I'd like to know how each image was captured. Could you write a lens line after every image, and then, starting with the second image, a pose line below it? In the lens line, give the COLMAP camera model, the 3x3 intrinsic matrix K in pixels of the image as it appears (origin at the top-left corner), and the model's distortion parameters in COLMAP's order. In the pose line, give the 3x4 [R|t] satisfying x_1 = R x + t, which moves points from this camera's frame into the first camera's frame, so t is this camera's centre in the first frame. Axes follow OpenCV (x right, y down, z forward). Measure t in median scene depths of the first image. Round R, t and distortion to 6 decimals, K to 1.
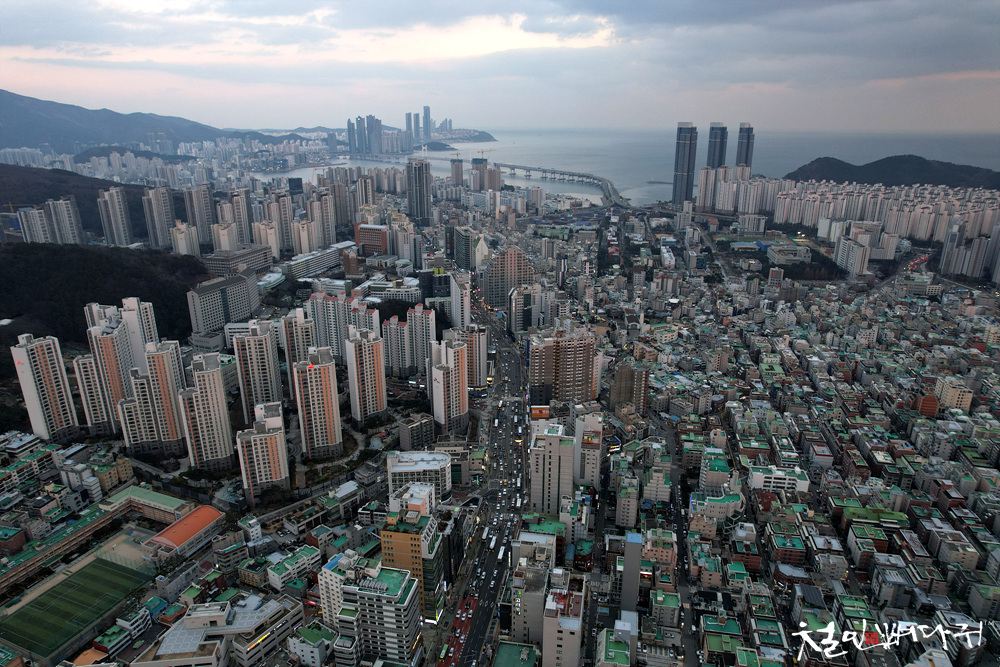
lens RADIAL K [[639.6, 0, 503.0], [0, 639.6, 337.8], [0, 0, 1]] dist [-0.078295, 0.072684]
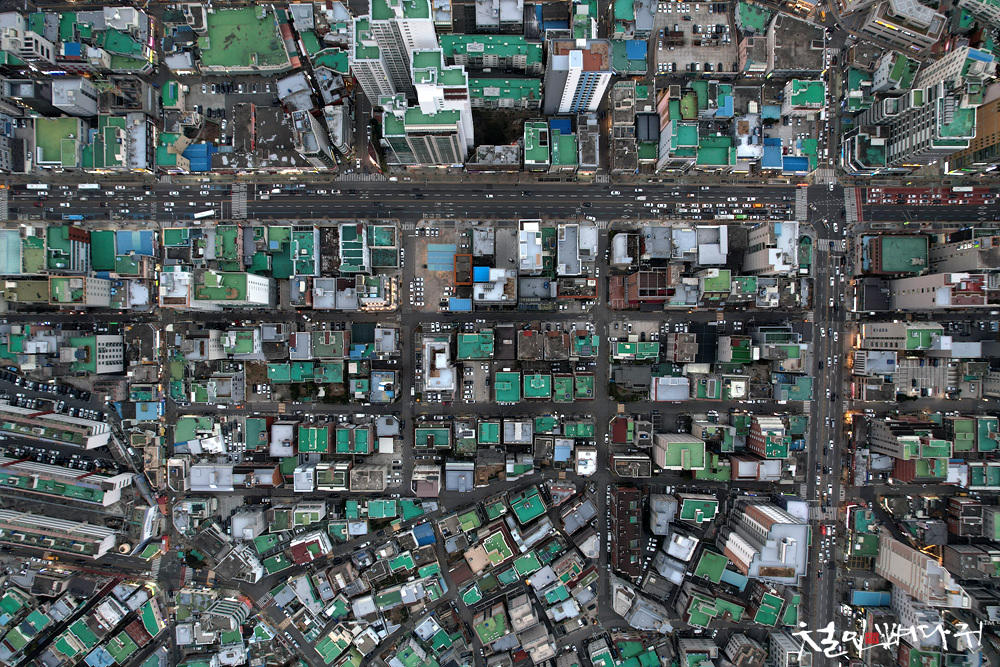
lens RADIAL K [[639.6, 0, 503.1], [0, 639.6, 337.9], [0, 0, 1]] dist [-0.078295, 0.072684]
pose [[0.194718, 0.980836, 0.006725, 0.010369], [-0.322730, 0.057592, 0.944737, -0.213306], [0.926245, -0.186128, 0.327760, -0.067798]]
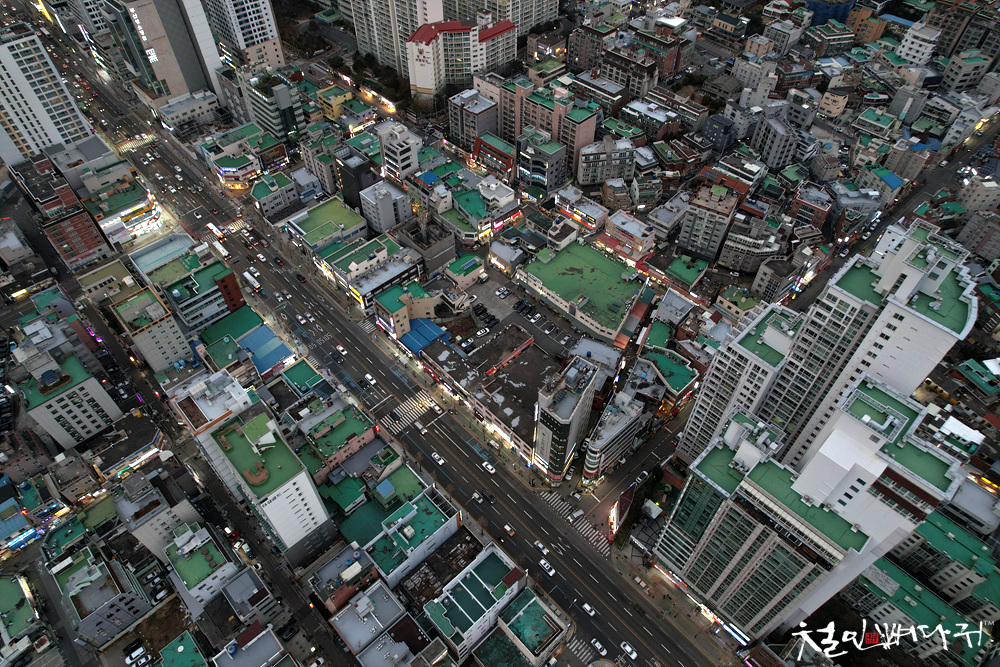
lens RADIAL K [[639.6, 0, 502.5], [0, 639.6, 337.8], [0, 0, 1]] dist [-0.078295, 0.072684]
pose [[-0.578638, 0.621651, -0.527947, -0.028954], [-0.266420, 0.467740, 0.842757, 0.150266], [0.770843, 0.628307, -0.105032, -0.011168]]
